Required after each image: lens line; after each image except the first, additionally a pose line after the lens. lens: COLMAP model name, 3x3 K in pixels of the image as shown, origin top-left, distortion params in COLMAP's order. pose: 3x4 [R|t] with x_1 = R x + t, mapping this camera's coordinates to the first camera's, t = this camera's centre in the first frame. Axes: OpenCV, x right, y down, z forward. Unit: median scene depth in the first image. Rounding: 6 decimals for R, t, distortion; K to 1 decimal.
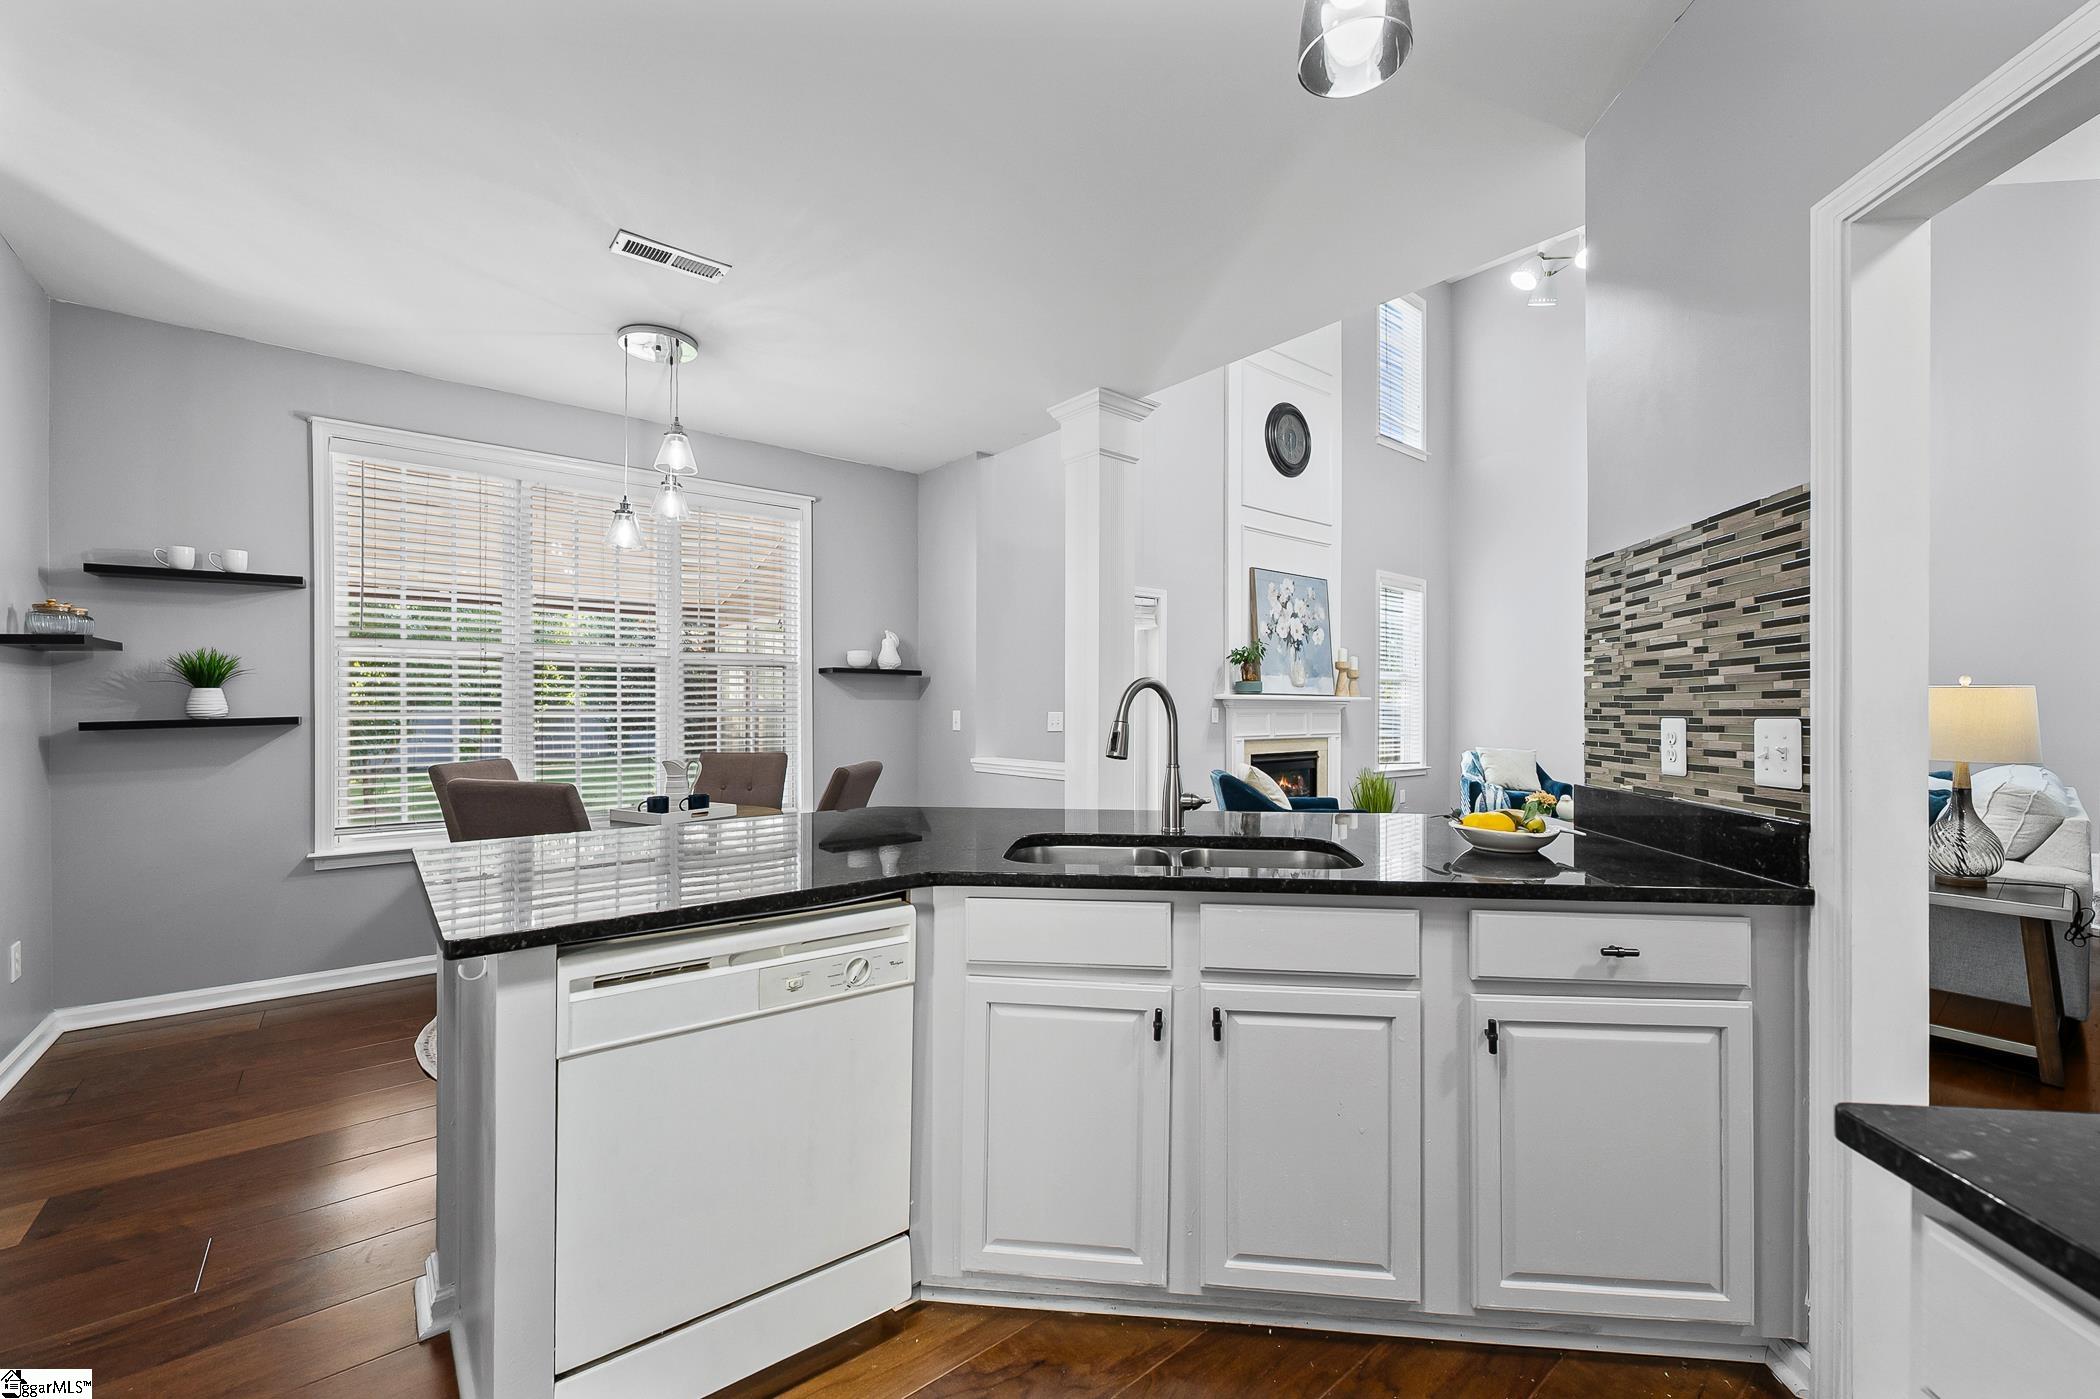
lens RADIAL K [[839.1, 0, 1048.8], [0, 839.1, 710.0], [0, 0, 1]] dist [0.001144, -0.000531]
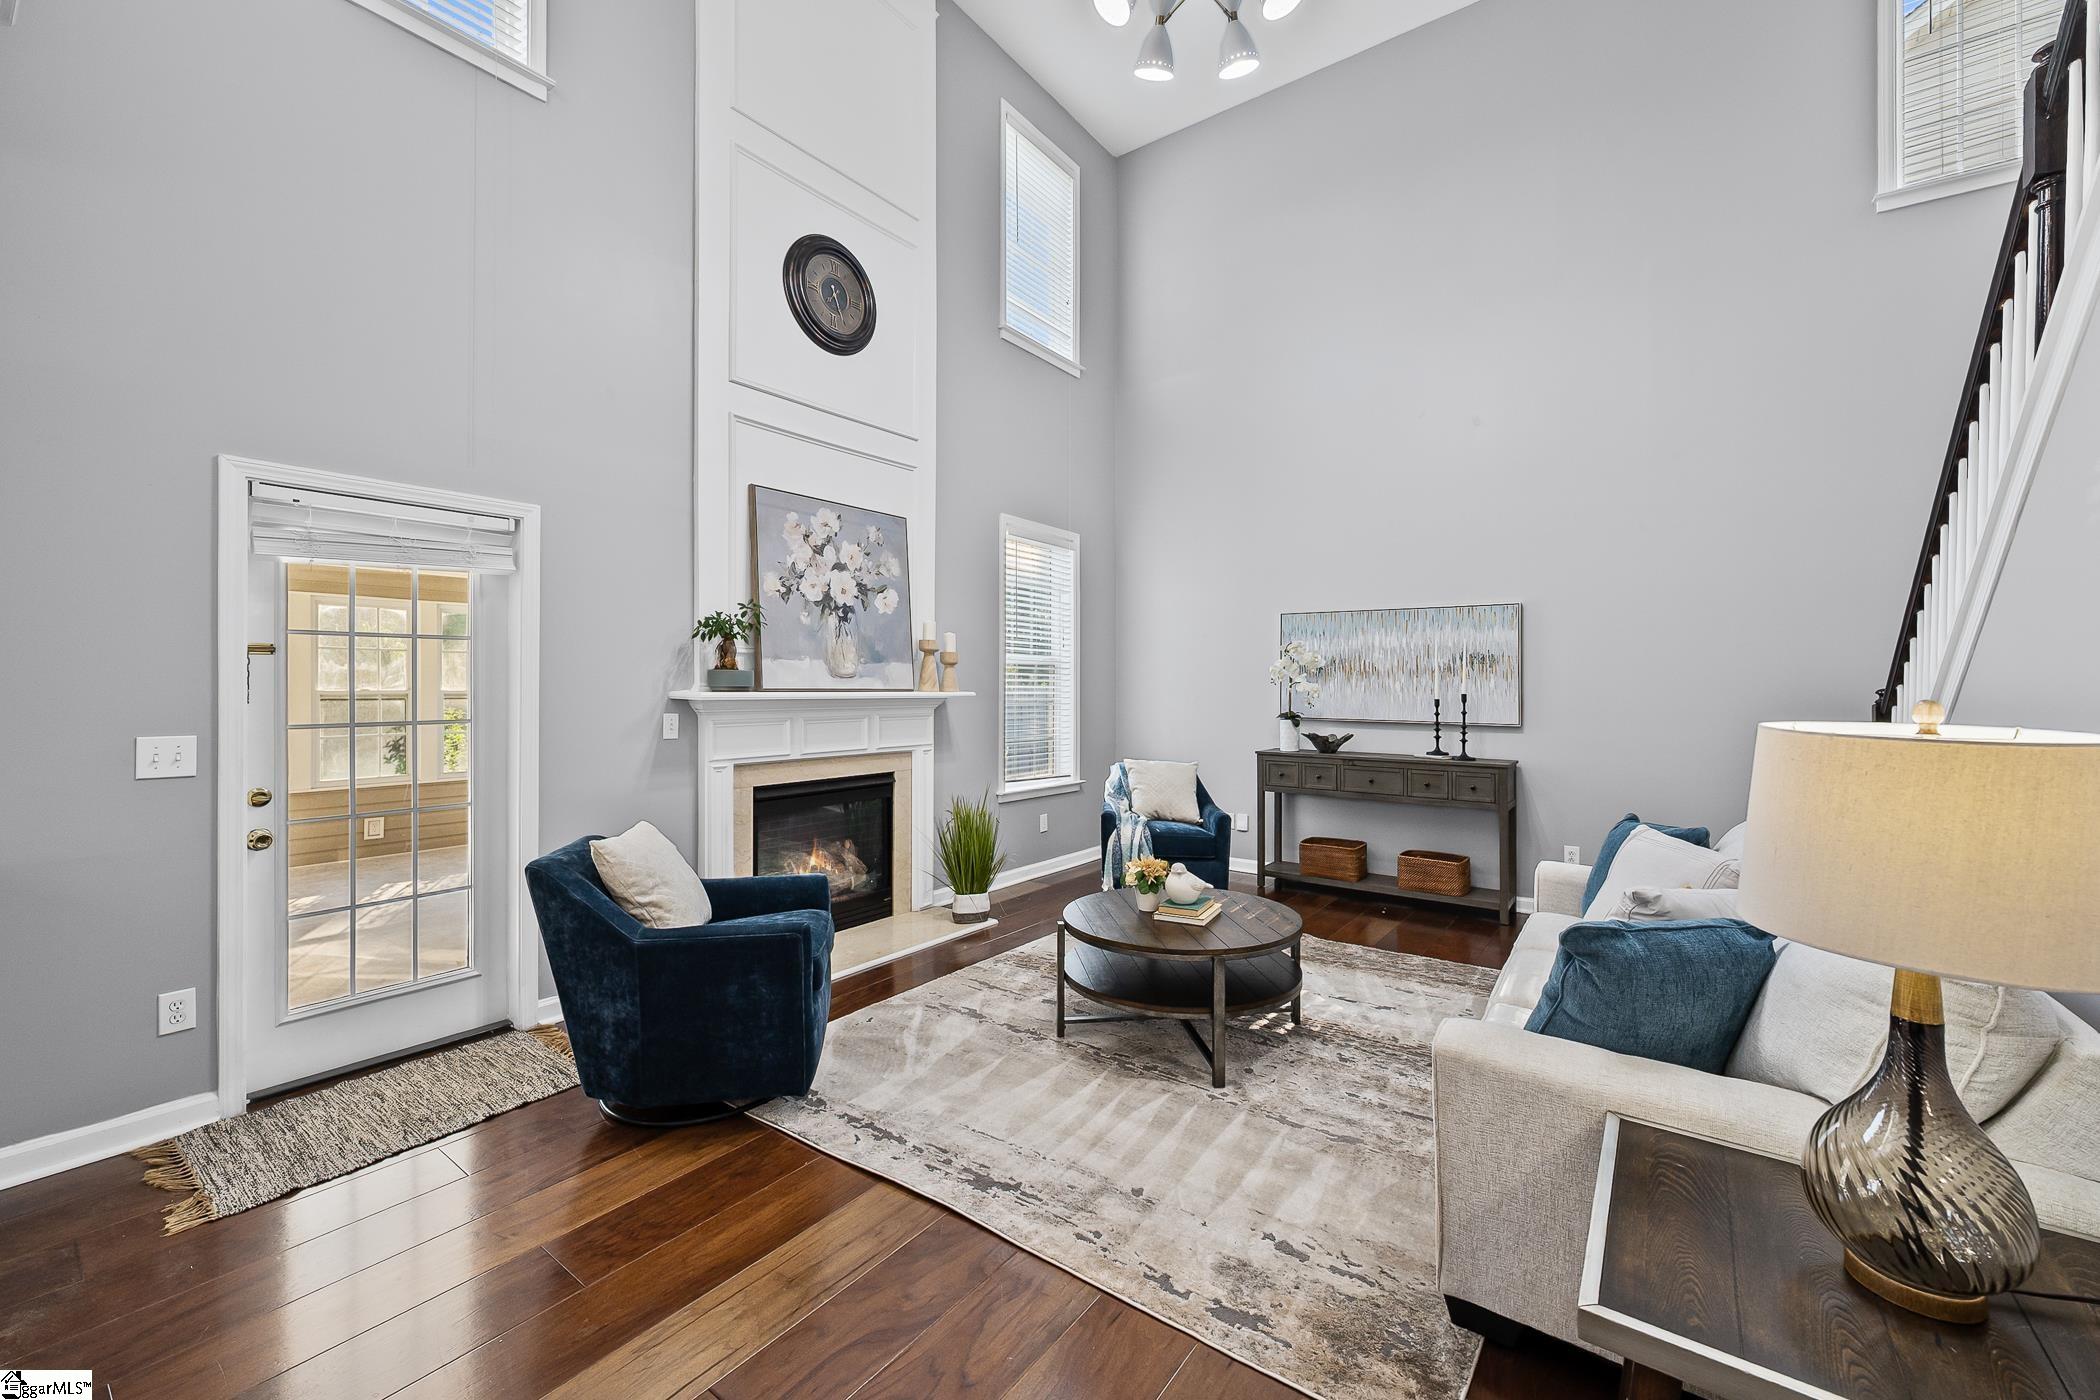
lens RADIAL K [[839.1, 0, 1052.9], [0, 839.1, 680.6], [0, 0, 1]] dist [0.001144, -0.000531]
pose [[0.968027, 0.004739, 0.250800, 0.317732], [-0.003131, 0.999972, -0.006809, -0.023320], [-0.250825, 0.005806, 0.968015, 0.366292]]
